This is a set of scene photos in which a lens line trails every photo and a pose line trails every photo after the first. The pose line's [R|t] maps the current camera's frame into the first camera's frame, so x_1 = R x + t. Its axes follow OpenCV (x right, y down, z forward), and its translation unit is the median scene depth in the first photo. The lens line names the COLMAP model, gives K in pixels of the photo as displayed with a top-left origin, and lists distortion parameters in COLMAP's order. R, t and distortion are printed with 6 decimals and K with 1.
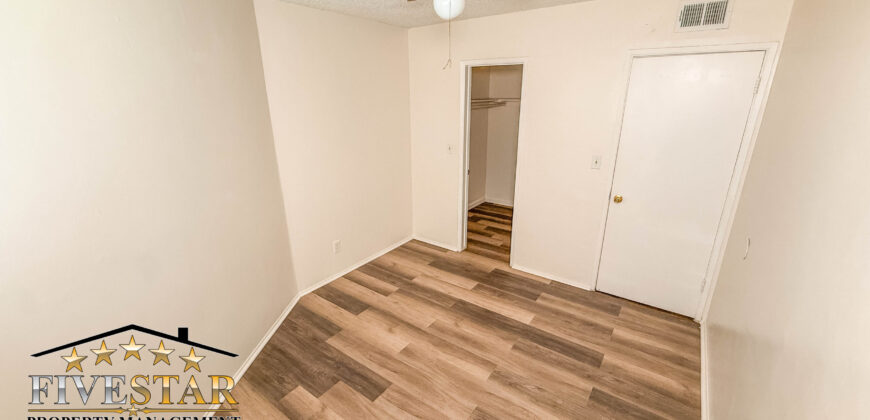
lens RADIAL K [[346.9, 0, 432.5], [0, 346.9, 210.5], [0, 0, 1]] dist [0.000155, 0.000163]
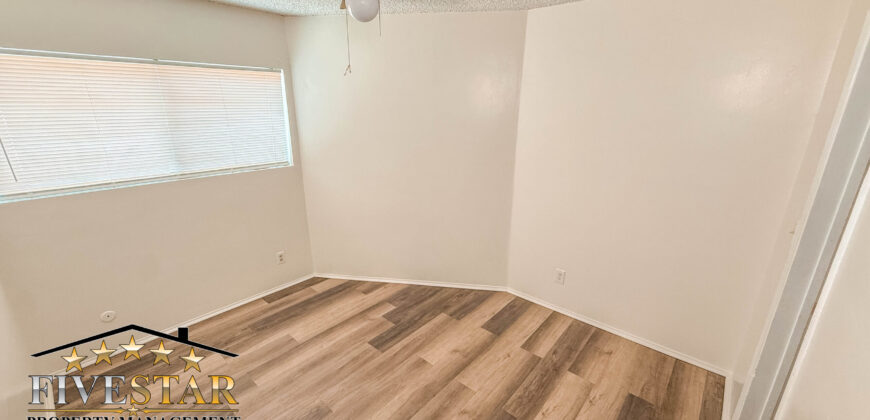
lens RADIAL K [[346.9, 0, 432.5], [0, 346.9, 210.5], [0, 0, 1]] dist [0.000155, 0.000163]
pose [[-0.091990, 0.303589, -0.948352, 0.647554], [-0.321873, 0.892196, 0.316834, -0.265227], [0.942303, 0.334395, 0.015644, 0.791232]]
